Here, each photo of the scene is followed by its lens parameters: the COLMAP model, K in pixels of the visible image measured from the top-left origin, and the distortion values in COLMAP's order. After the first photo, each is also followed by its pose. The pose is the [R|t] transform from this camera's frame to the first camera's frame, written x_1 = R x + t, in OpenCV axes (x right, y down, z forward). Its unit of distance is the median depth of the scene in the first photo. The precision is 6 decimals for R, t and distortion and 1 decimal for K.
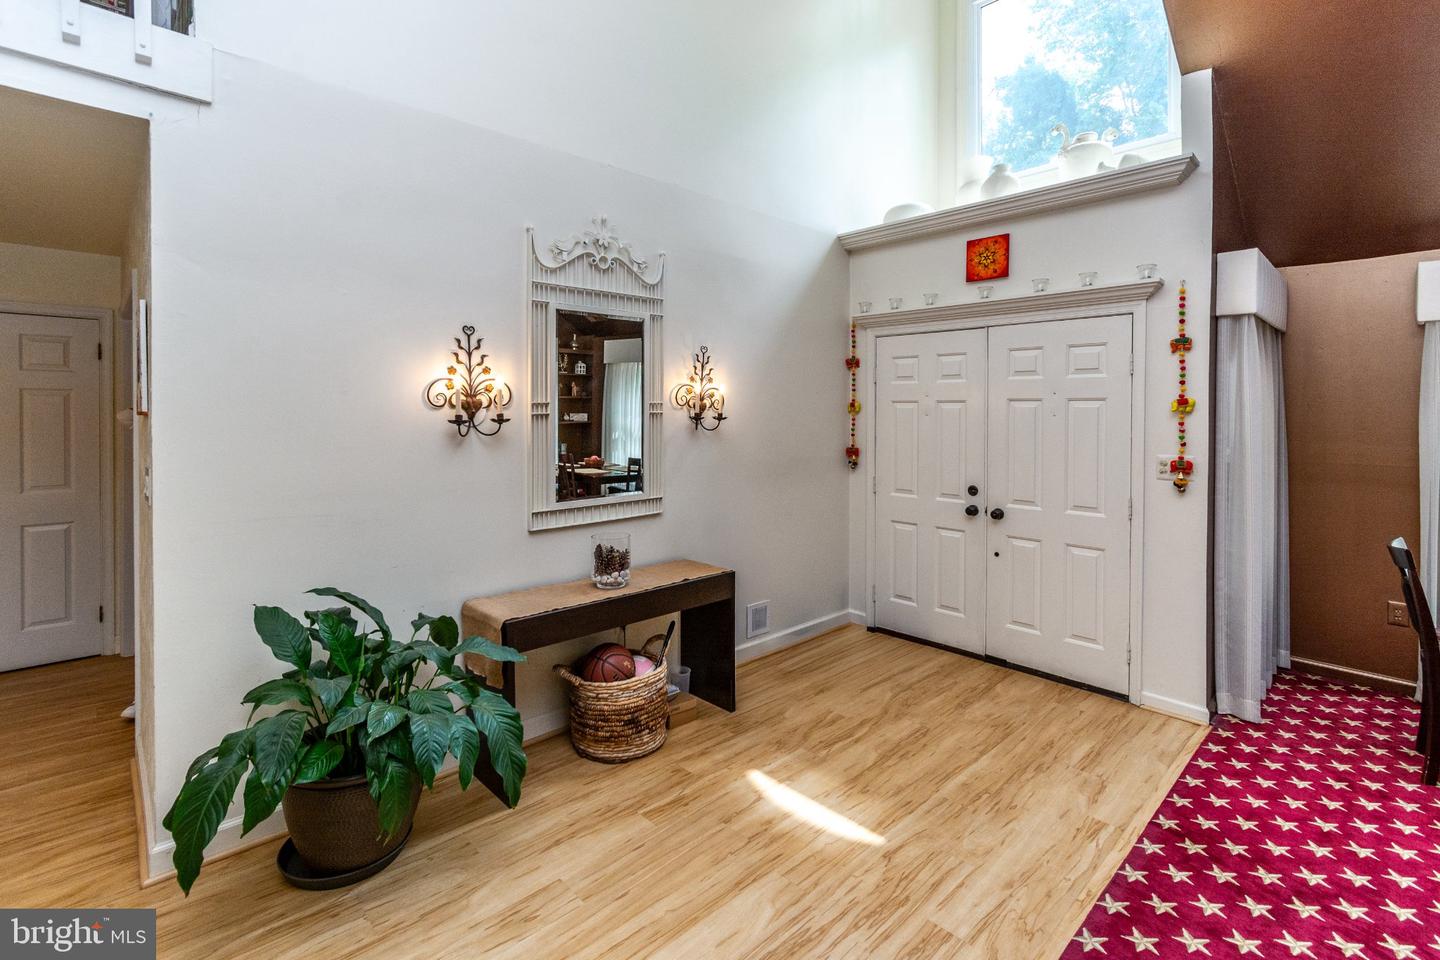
lens RADIAL K [[670.2, 0, 709.4], [0, 670.2, 415.1], [0, 0, 1]] dist [0.003105, -0.000089]
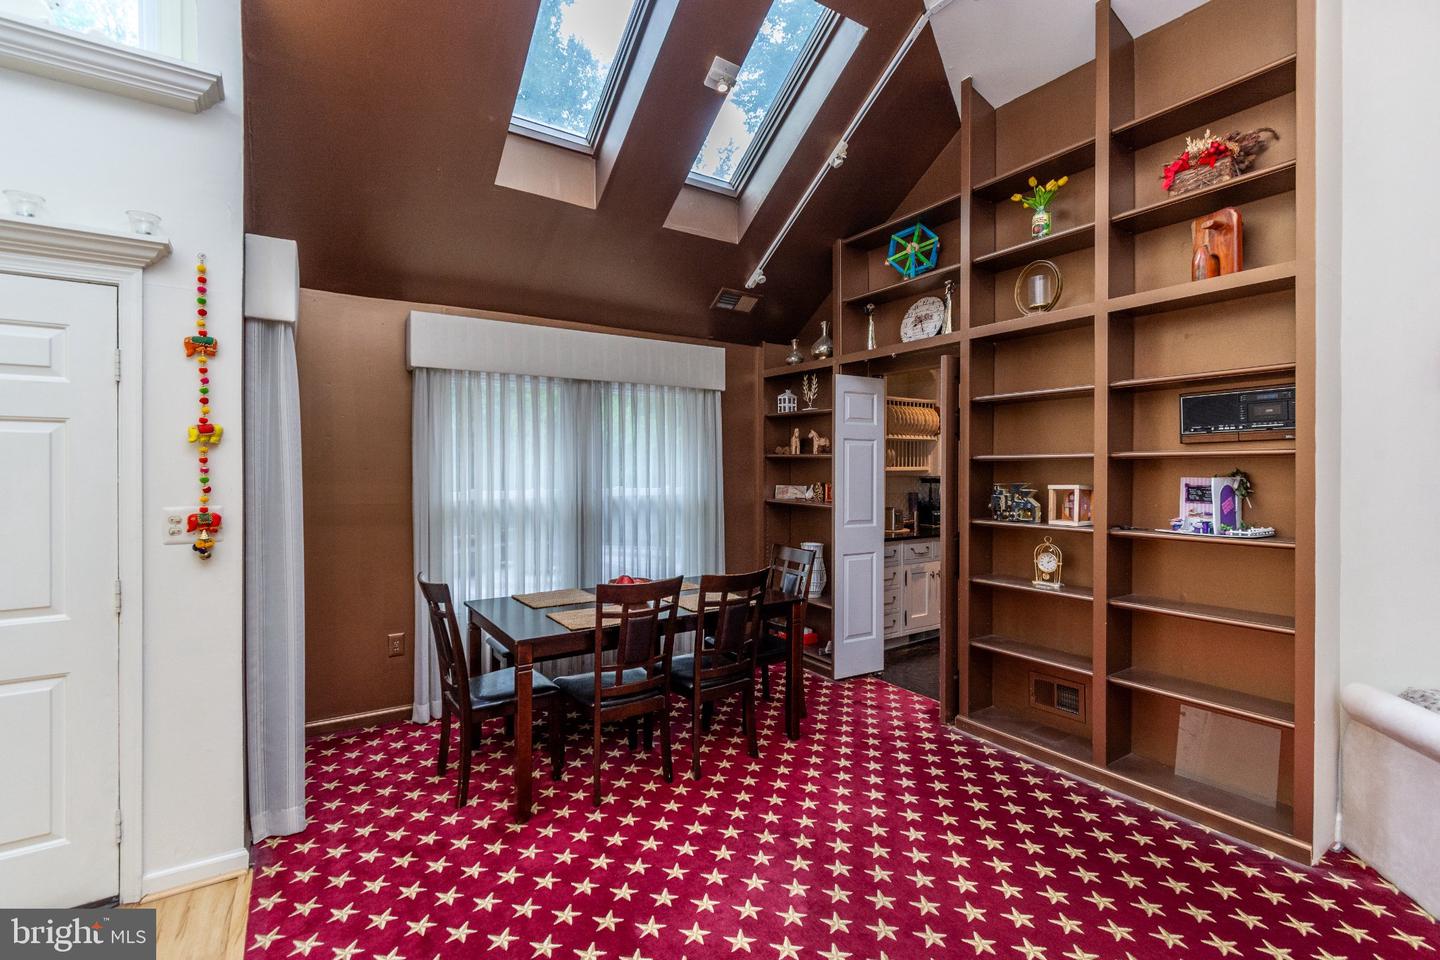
lens RADIAL K [[642.5, 0, 718.5], [0, 642.5, 470.9], [0, 0, 1]] dist [0.000200, -0.000247]
pose [[0.168757, -0.008530, 0.985621, 0.137906], [0.008526, 0.999938, 0.007194, 0.023522], [-0.985621, 0.007189, 0.168820, 0.363430]]
